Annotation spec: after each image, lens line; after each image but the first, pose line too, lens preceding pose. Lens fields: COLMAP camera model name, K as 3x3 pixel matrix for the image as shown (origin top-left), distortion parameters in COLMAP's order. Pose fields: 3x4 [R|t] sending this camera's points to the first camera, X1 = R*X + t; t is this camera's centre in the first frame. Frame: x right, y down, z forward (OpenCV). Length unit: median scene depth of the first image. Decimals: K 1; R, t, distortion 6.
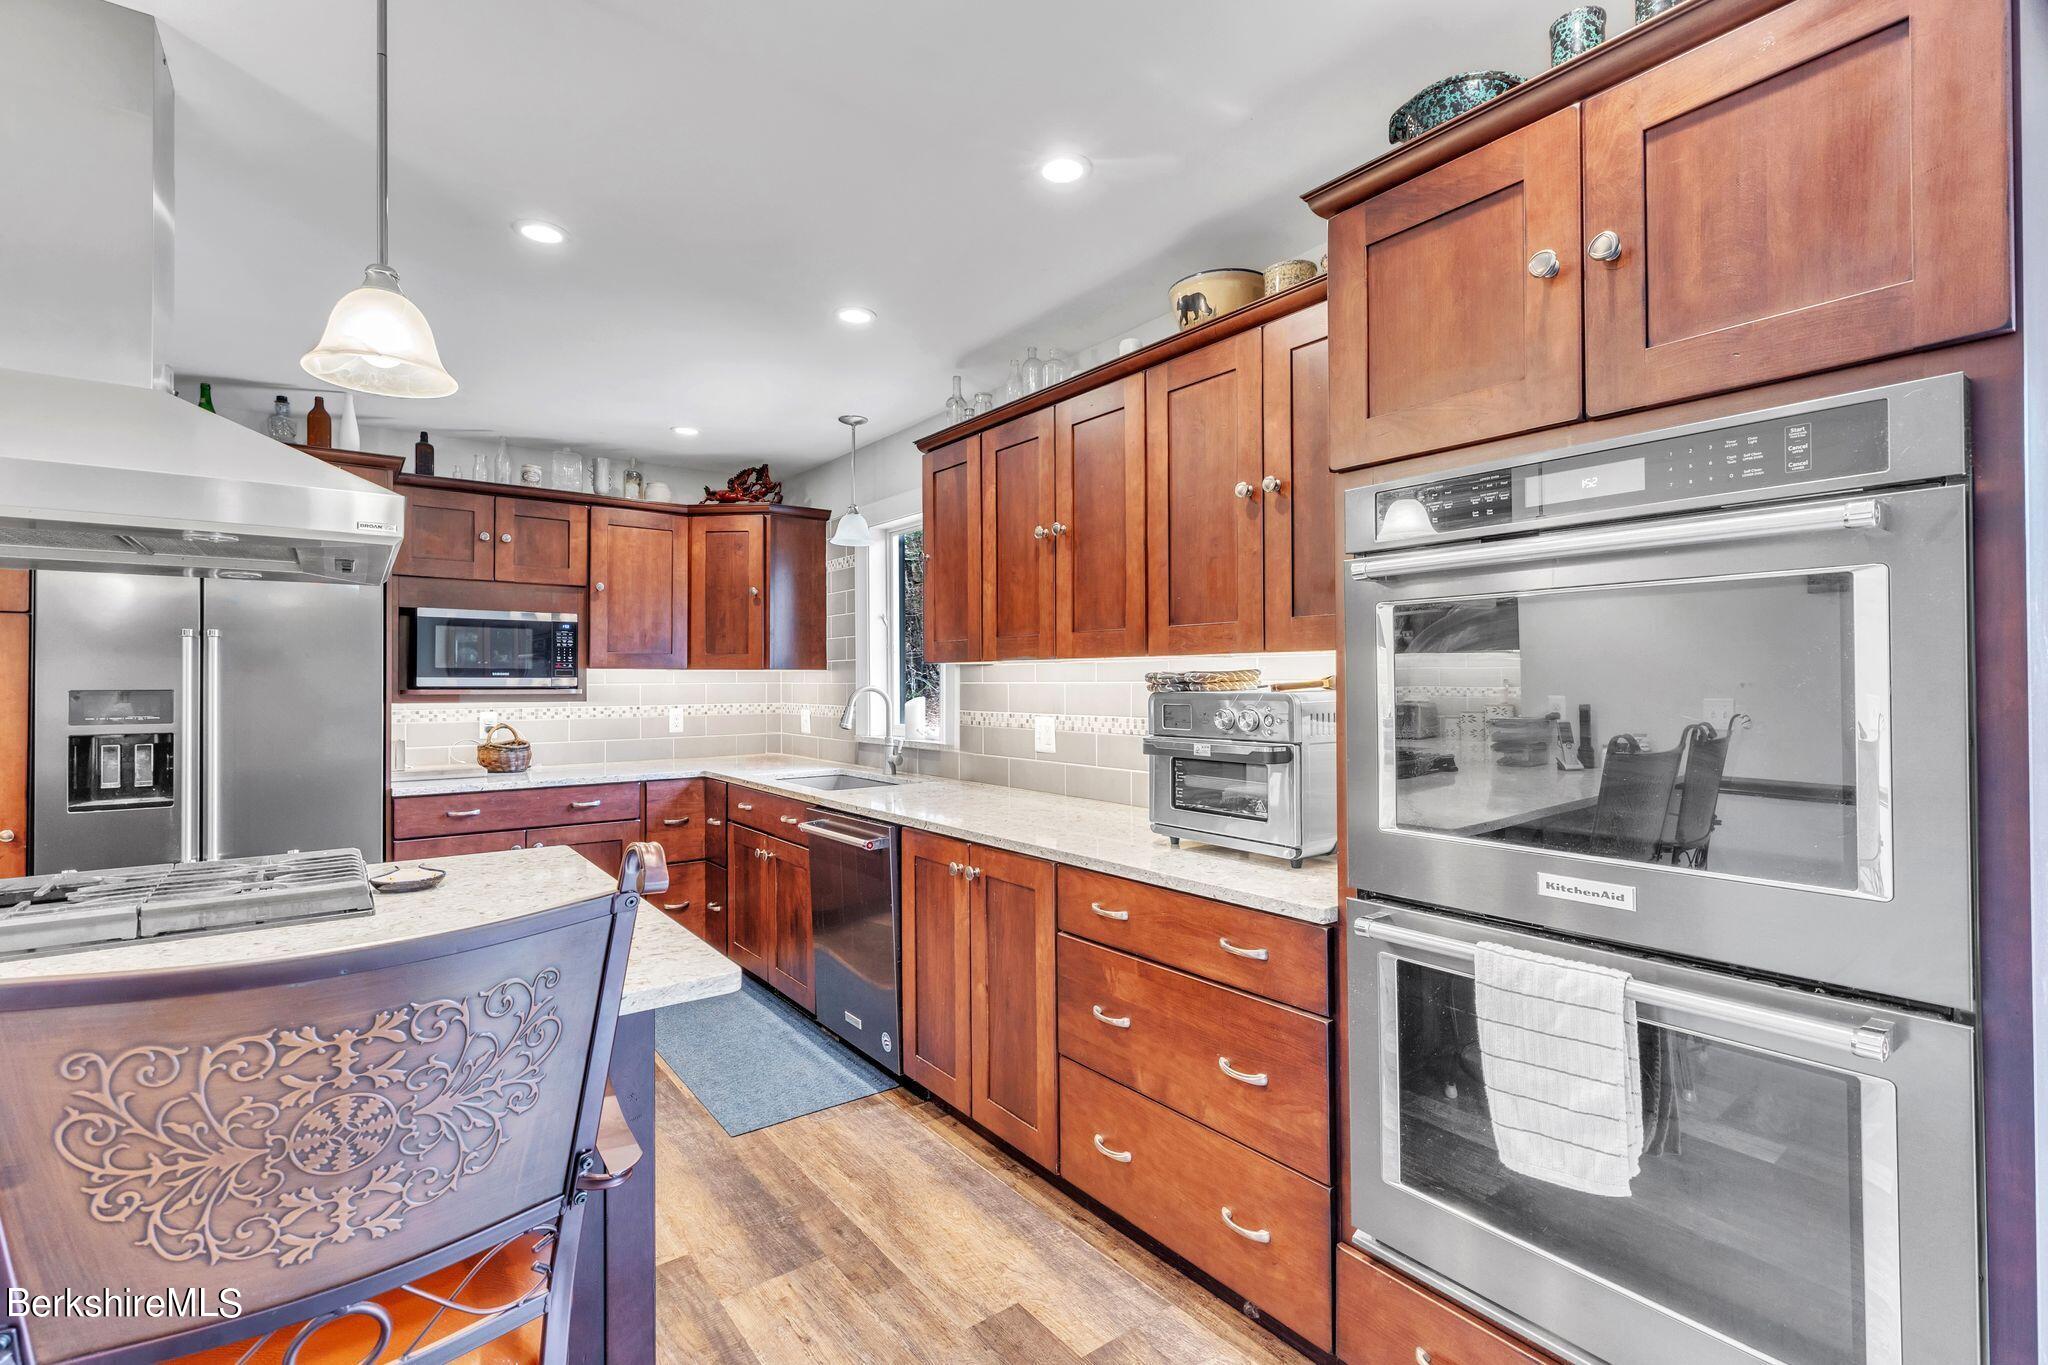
lens RADIAL K [[918.0, 0, 1021.4], [0, 918.0, 674.5], [0, 0, 1]] dist [-0.000419, 0.000600]
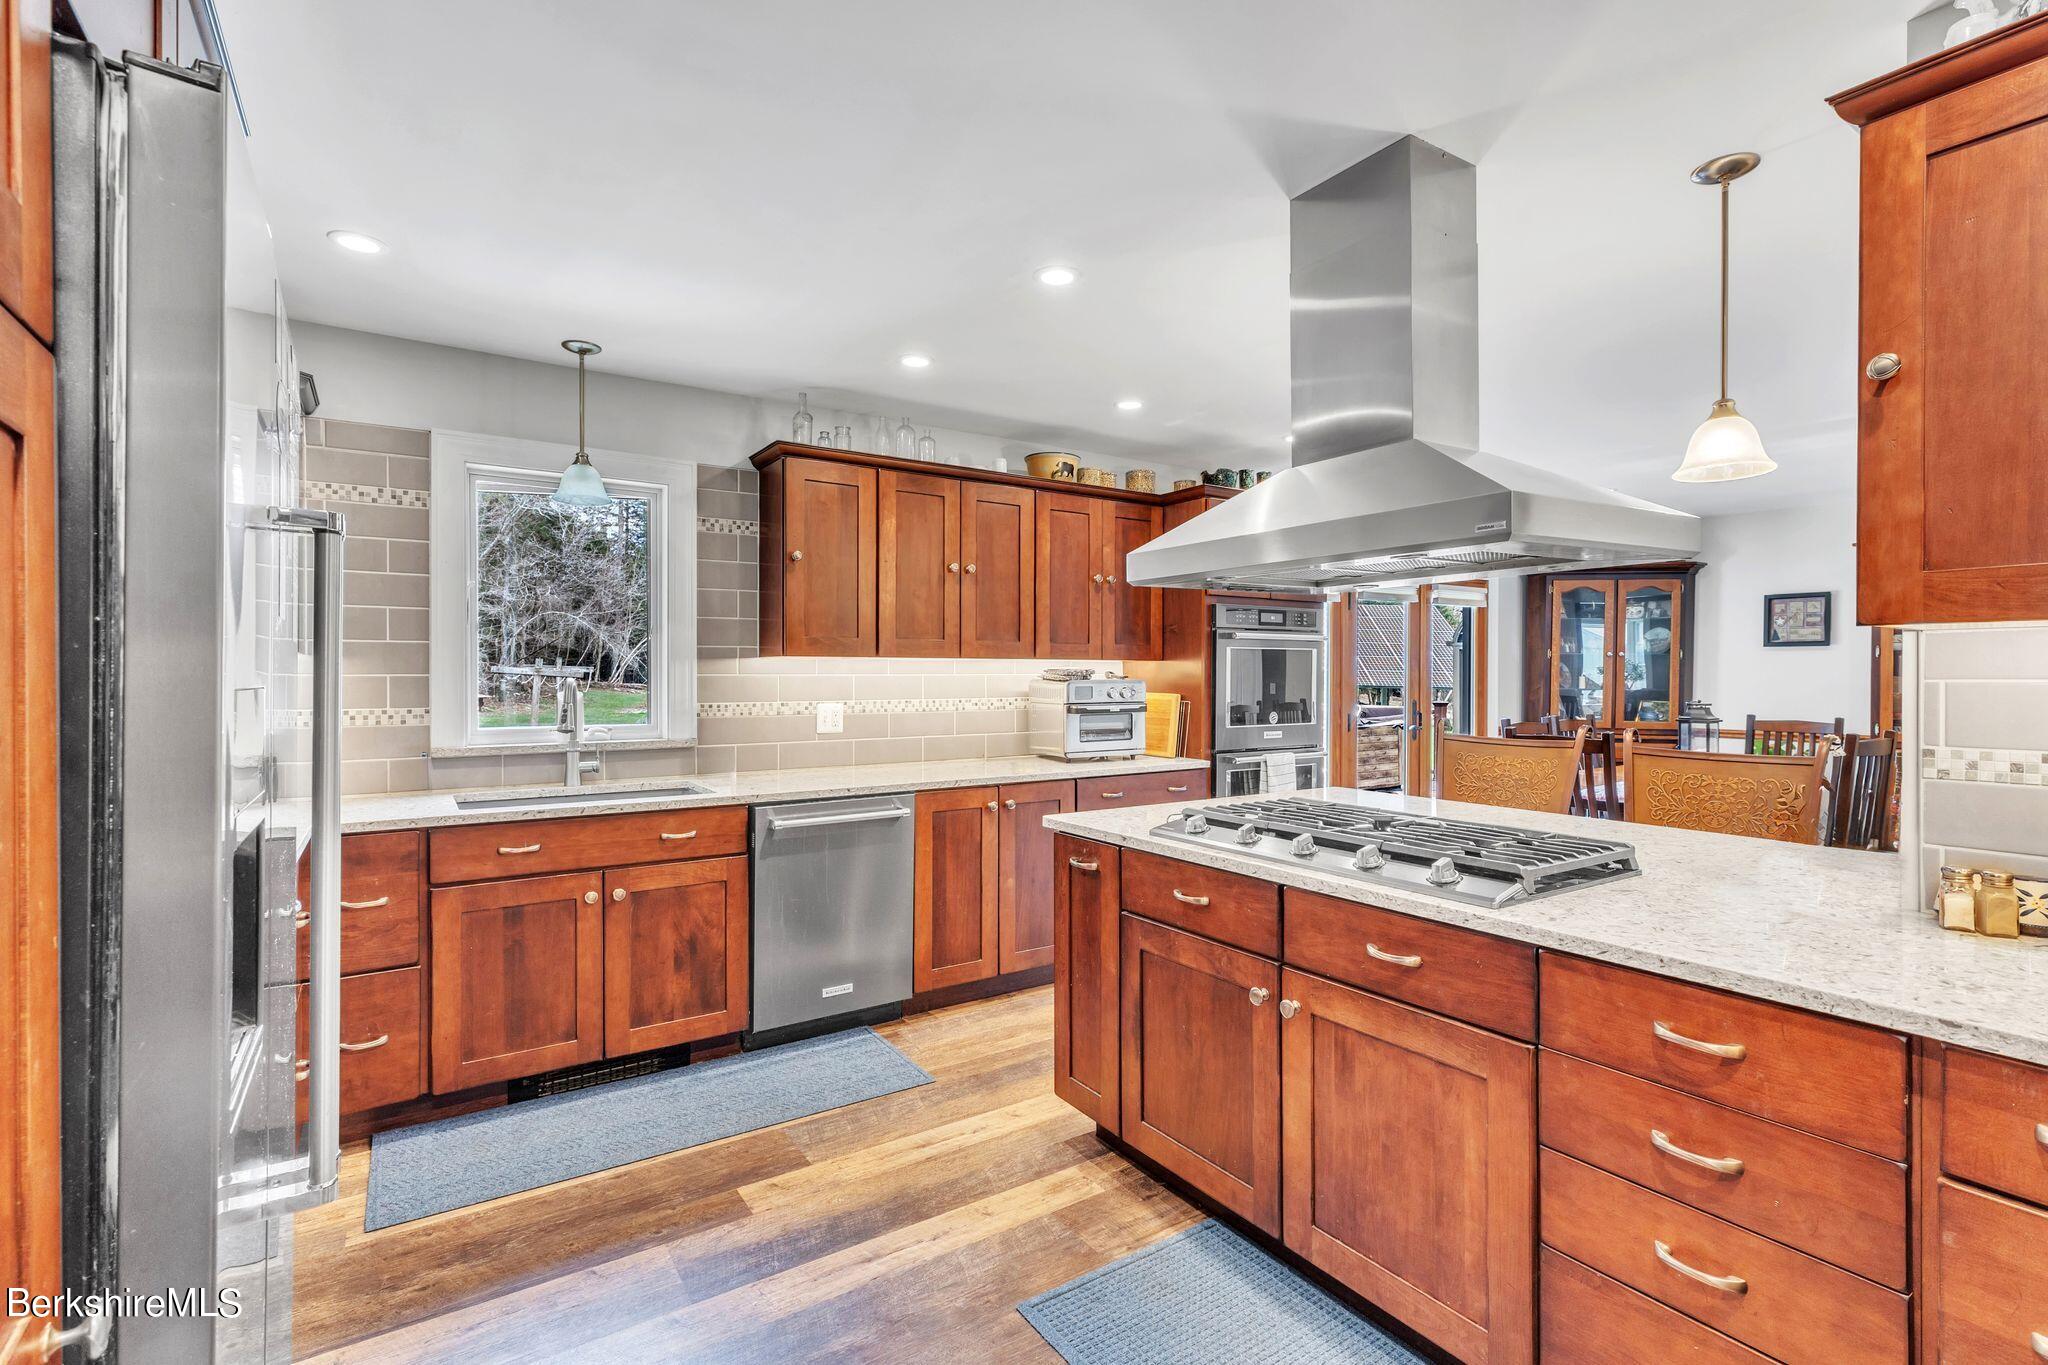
lens RADIAL K [[939.0, 0, 1025.8], [0, 939.0, 678.9], [0, 0, 1]] dist [0.003206, 0.000027]
pose [[0.060400, -0.000926, 0.998174, -0.942299], [-0.007662, 0.999970, 0.001392, 0.008471], [-0.998145, -0.007732, 0.060391, 0.537520]]
